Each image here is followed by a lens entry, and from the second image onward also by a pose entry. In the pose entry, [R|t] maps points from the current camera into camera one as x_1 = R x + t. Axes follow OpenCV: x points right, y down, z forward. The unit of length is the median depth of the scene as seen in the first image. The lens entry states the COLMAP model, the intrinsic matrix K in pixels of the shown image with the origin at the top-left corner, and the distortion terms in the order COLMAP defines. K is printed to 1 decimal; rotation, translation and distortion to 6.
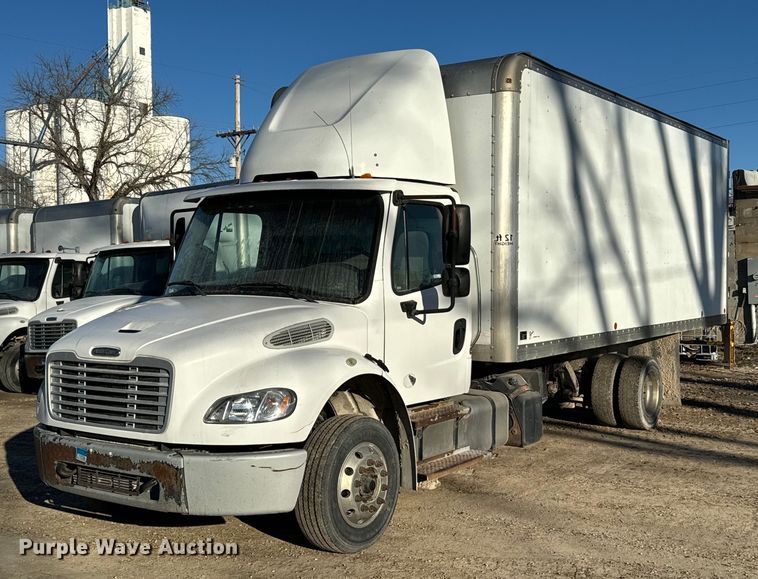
lens RADIAL K [[900.3, 0, 397.9], [0, 900.3, 300.1], [0, 0, 1]] dist [0.088816, 0.000000]
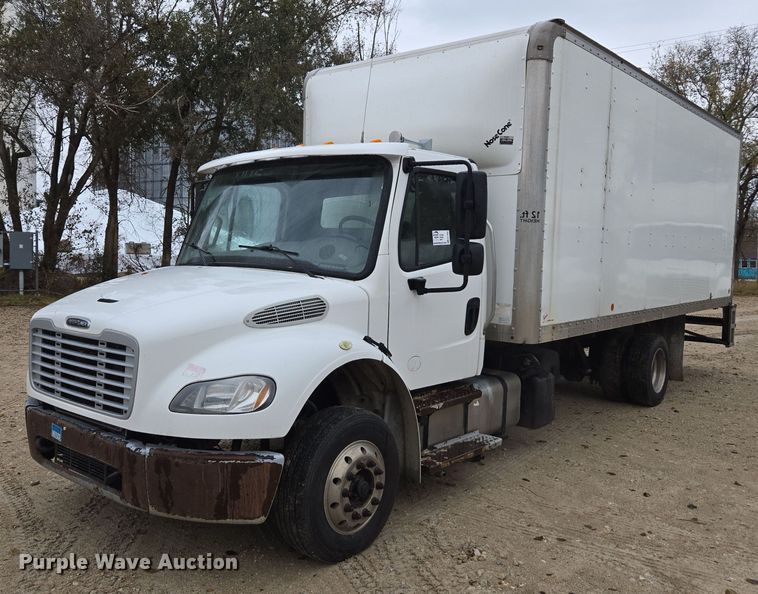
lens RADIAL K [[674.4, 0, 362.4], [0, 674.4, 286.4], [0, 0, 1]] dist [0.027843, 0.037562]
pose [[0.994999, 0.032924, -0.094302, 0.022209], [-0.031461, 0.999361, 0.016951, -0.000431], [0.094799, -0.013900, 0.995399, 0.320237]]
